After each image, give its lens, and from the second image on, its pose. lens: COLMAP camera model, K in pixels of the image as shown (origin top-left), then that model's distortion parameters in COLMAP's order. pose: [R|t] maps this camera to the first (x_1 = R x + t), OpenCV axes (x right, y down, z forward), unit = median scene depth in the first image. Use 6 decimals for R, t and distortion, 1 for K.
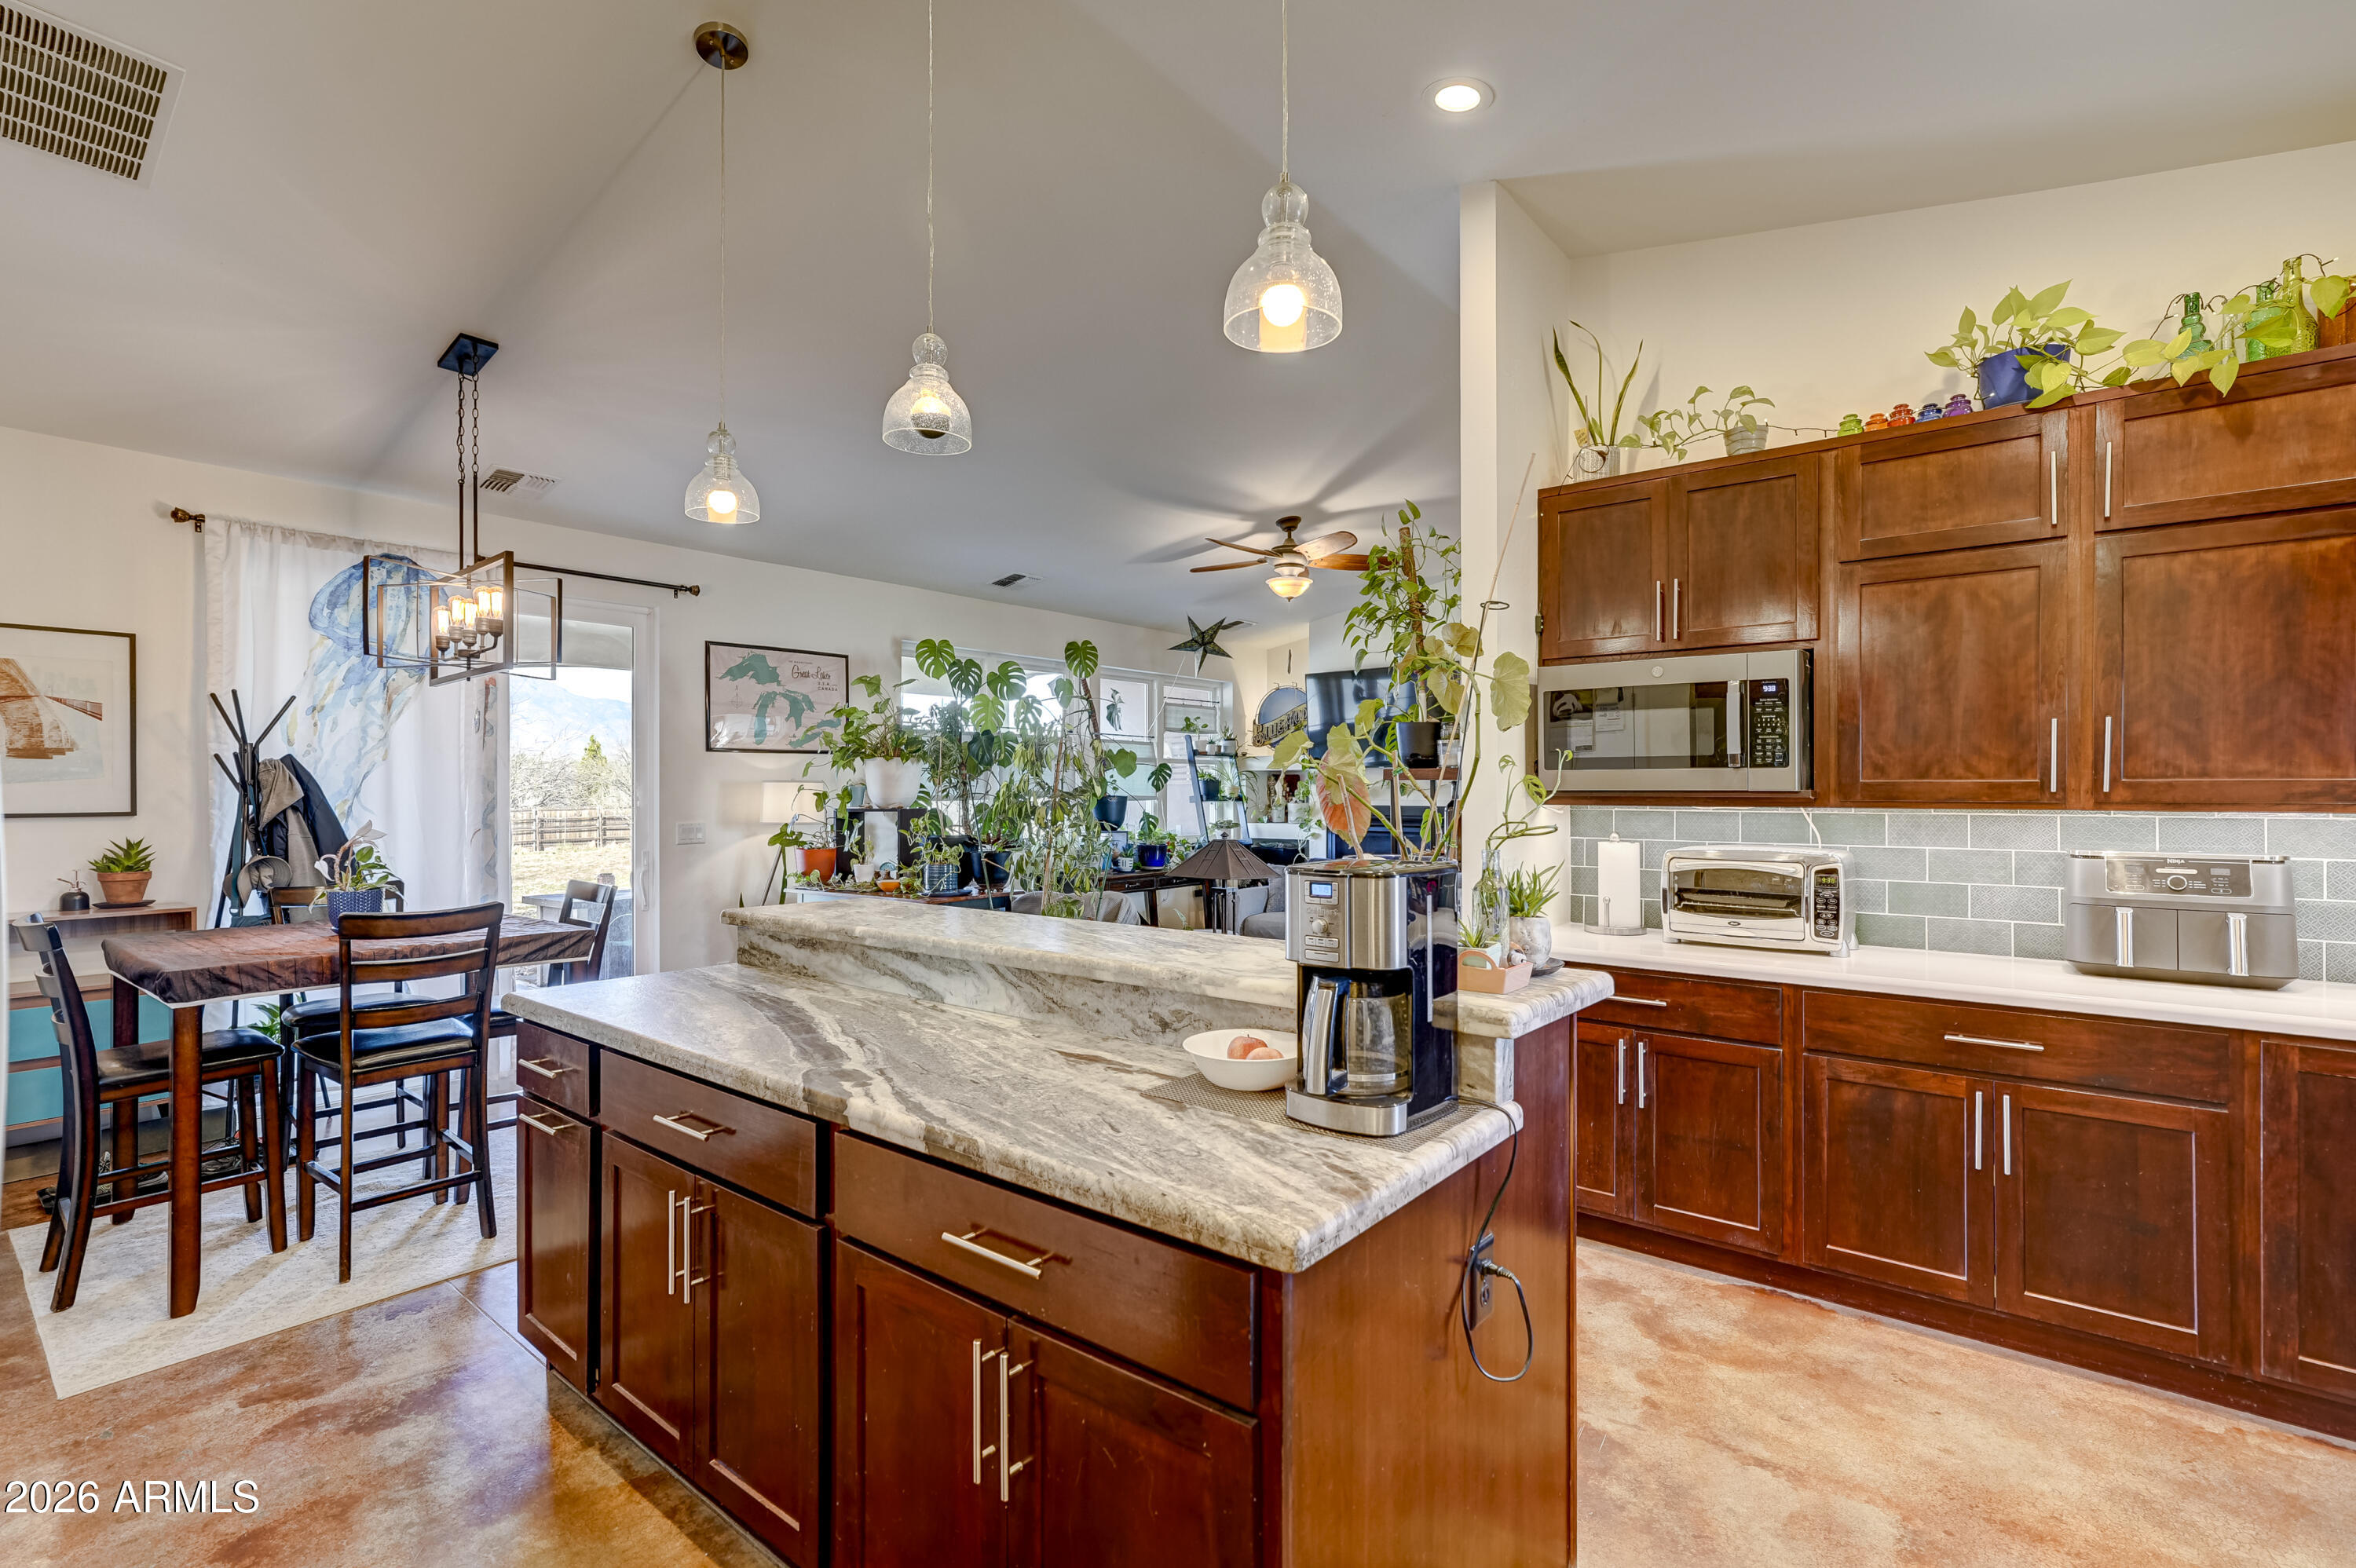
lens RADIAL K [[1069.6, 0, 1172.0], [0, 1069.6, 786.3], [0, 0, 1]] dist [-0.012539, 0.010147]
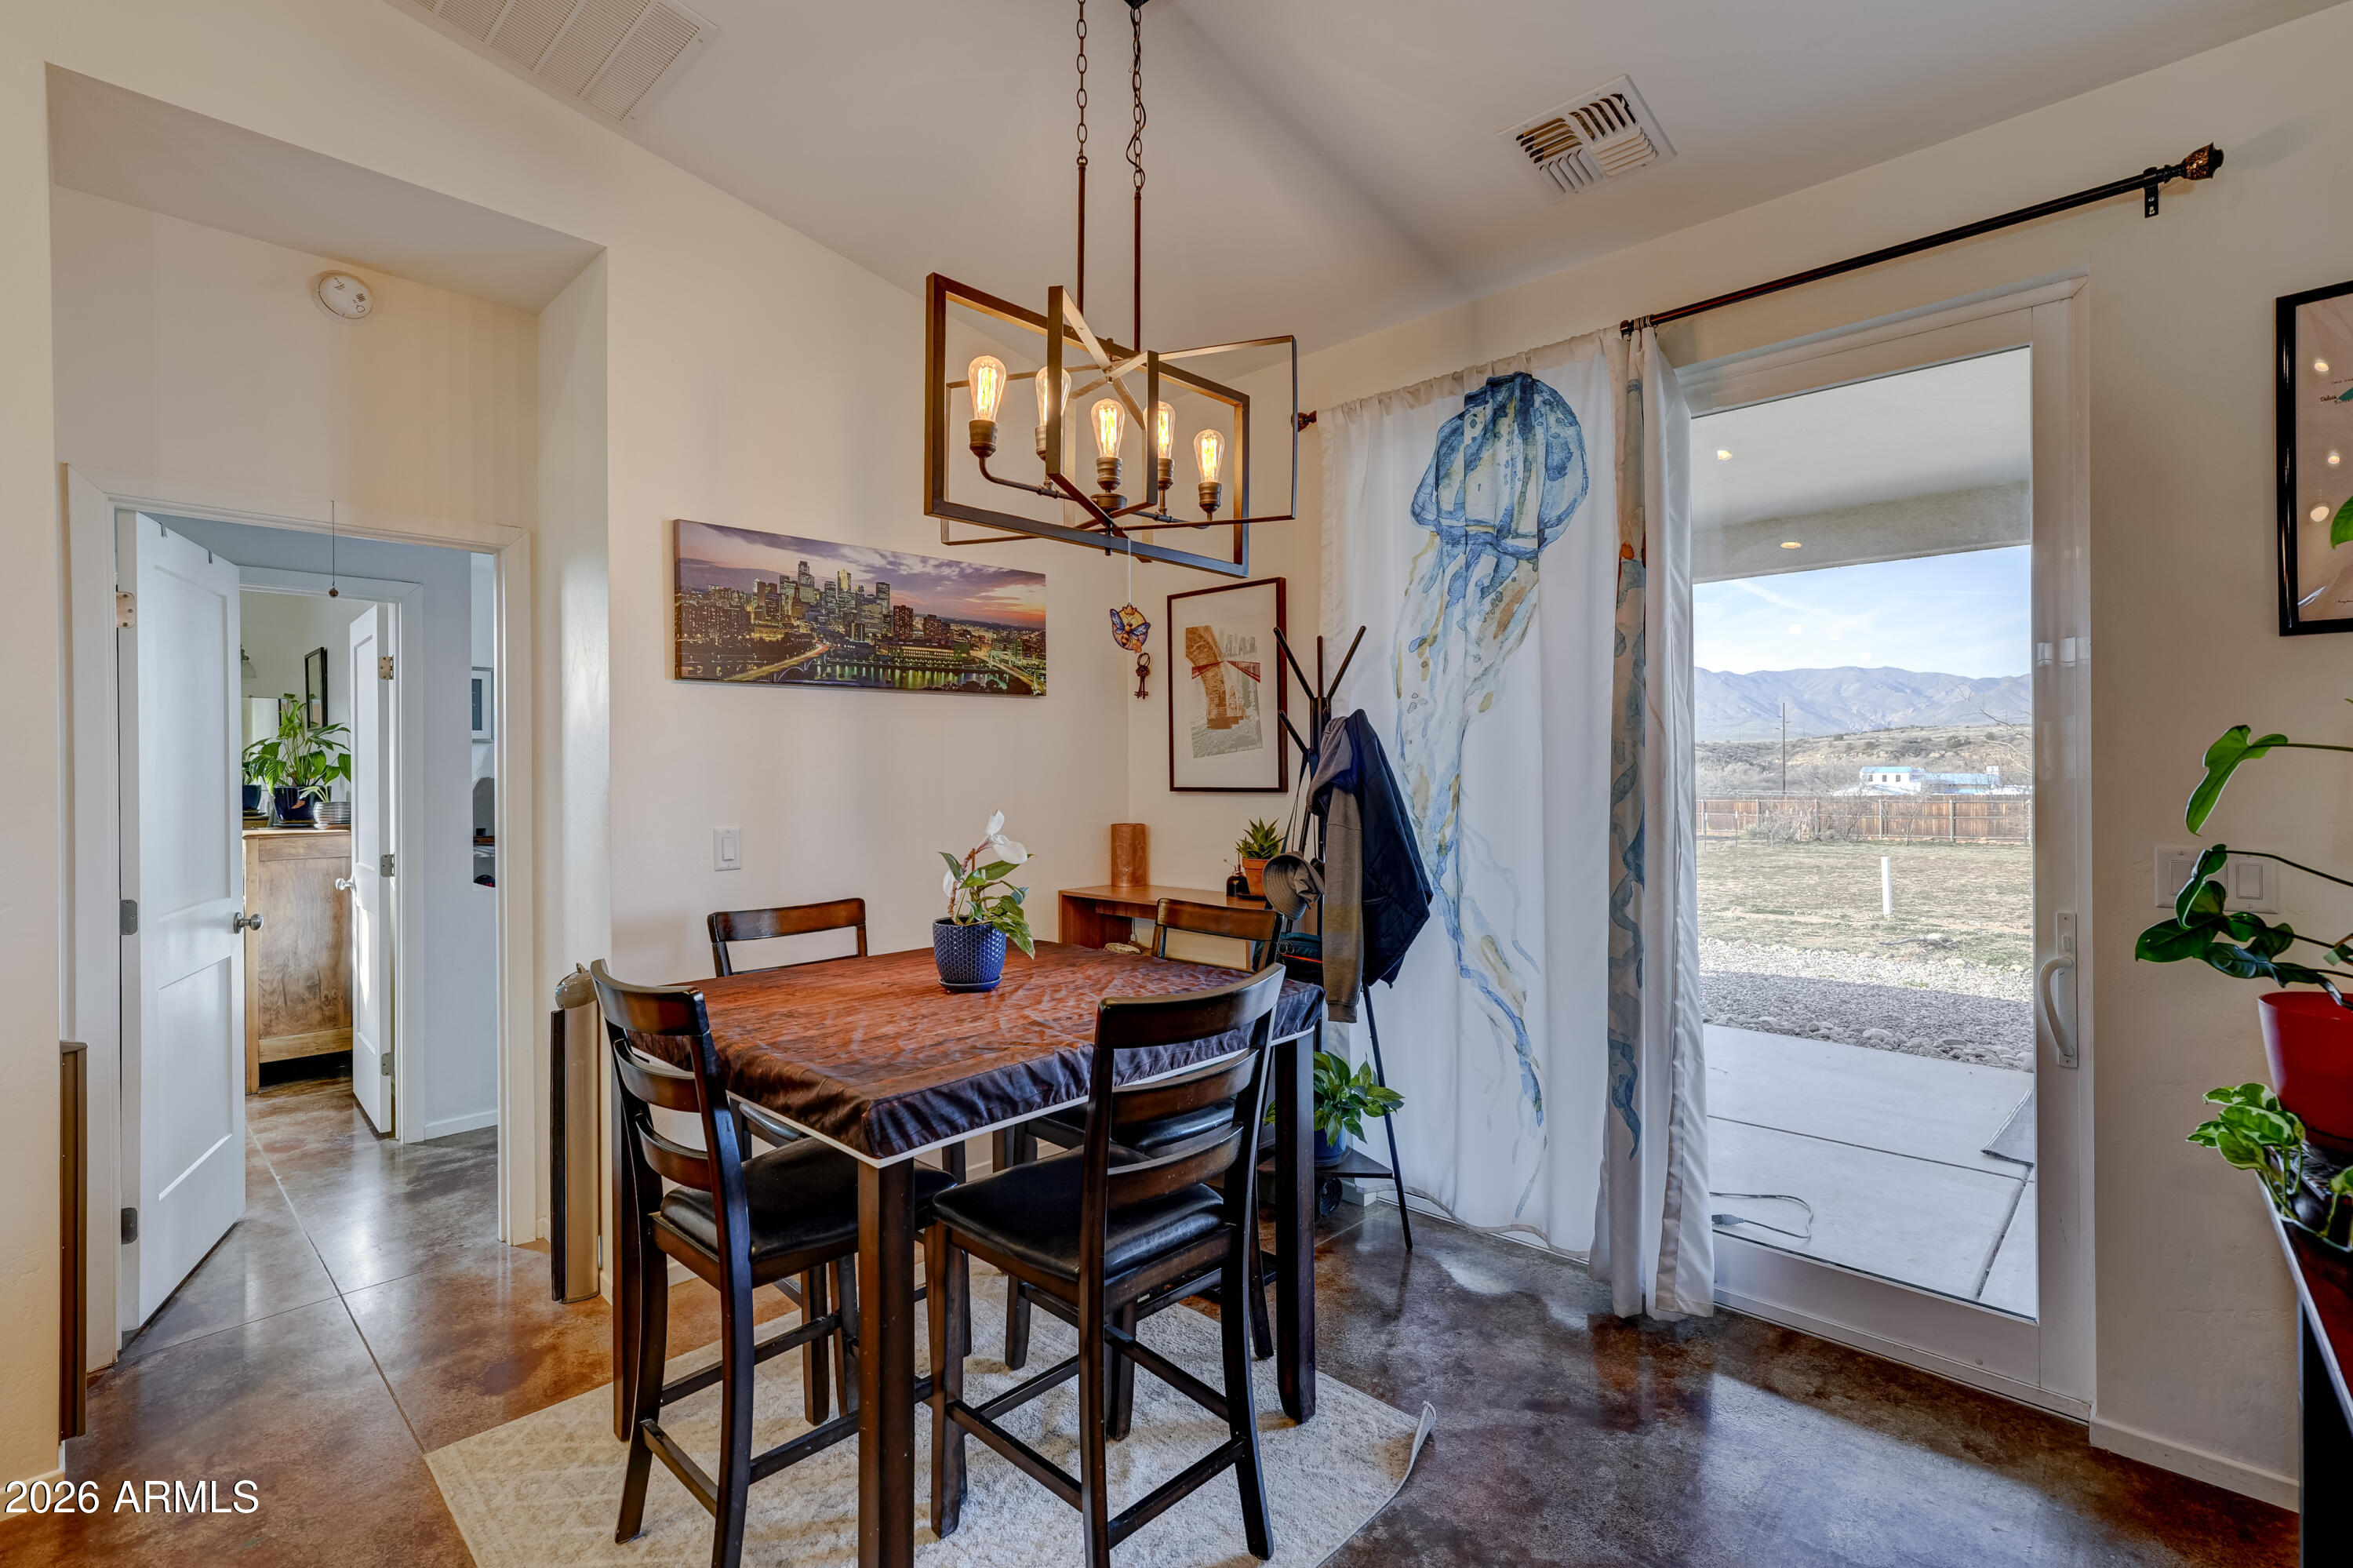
lens RADIAL K [[1068.4, 0, 1179.6], [0, 1068.4, 776.0], [0, 0, 1]] dist [-0.012539, 0.010147]
pose [[-0.059347, -0.003680, -0.998231, -0.021234], [0.005903, 0.999974, -0.004038, 0.002979], [0.998220, -0.006132, -0.059324, 0.170241]]
